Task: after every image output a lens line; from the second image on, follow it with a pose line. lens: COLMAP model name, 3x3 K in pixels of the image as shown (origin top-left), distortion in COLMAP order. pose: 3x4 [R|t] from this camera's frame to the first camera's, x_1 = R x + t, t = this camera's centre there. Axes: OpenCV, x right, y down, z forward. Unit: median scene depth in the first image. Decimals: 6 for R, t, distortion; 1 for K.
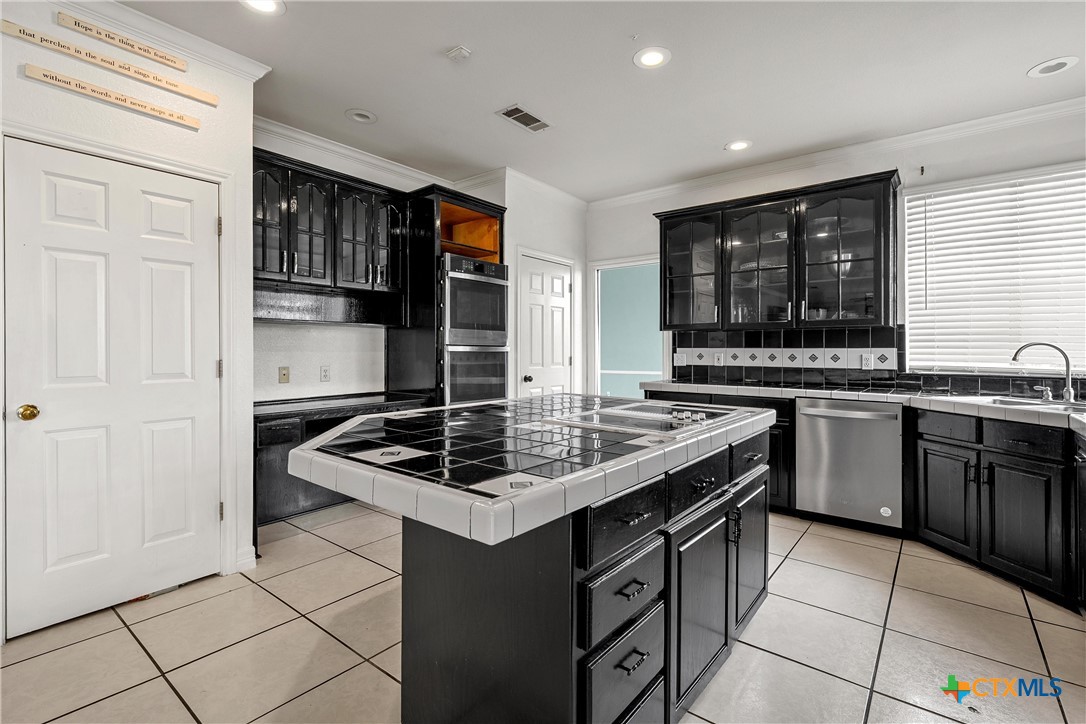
lens RADIAL K [[499.5, 0, 543.8], [0, 499.5, 350.6], [0, 0, 1]] dist [0.000064, 0.000053]
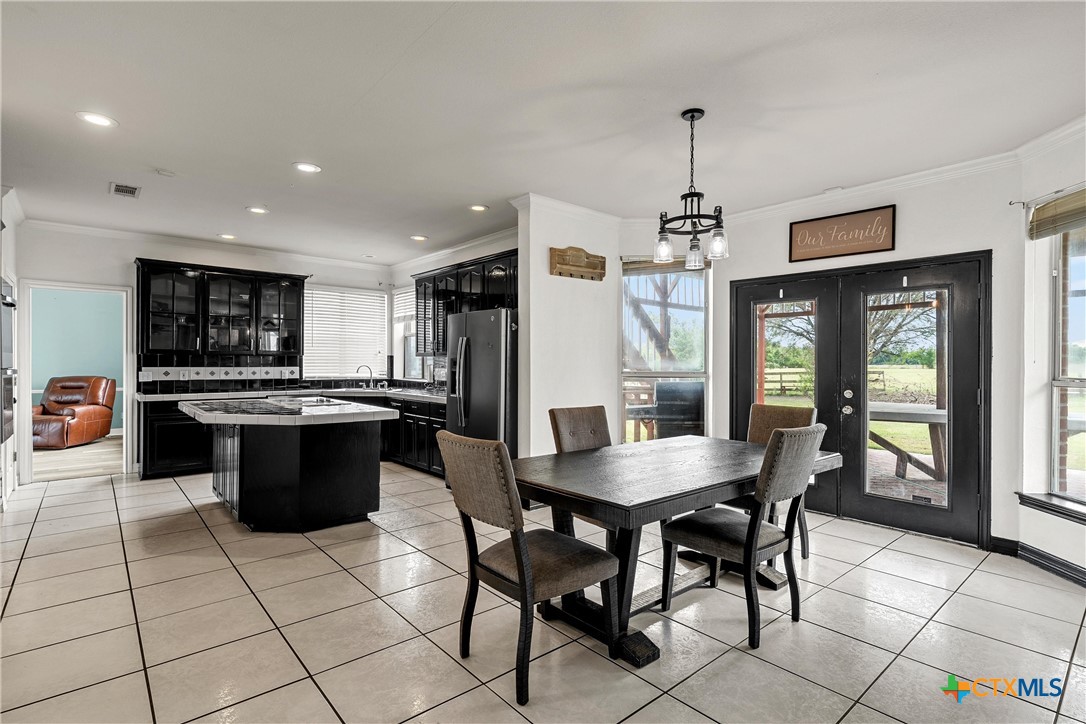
lens RADIAL K [[527.3, 0, 543.0], [0, 527.3, 362.0], [0, 0, 1]] dist [-0.000024, -0.000004]
pose [[0.188831, -0.000795, 0.982009, -1.069103], [-0.002298, 0.999997, 0.001251, -0.028020], [-0.982007, -0.002493, 0.188829, -0.277485]]
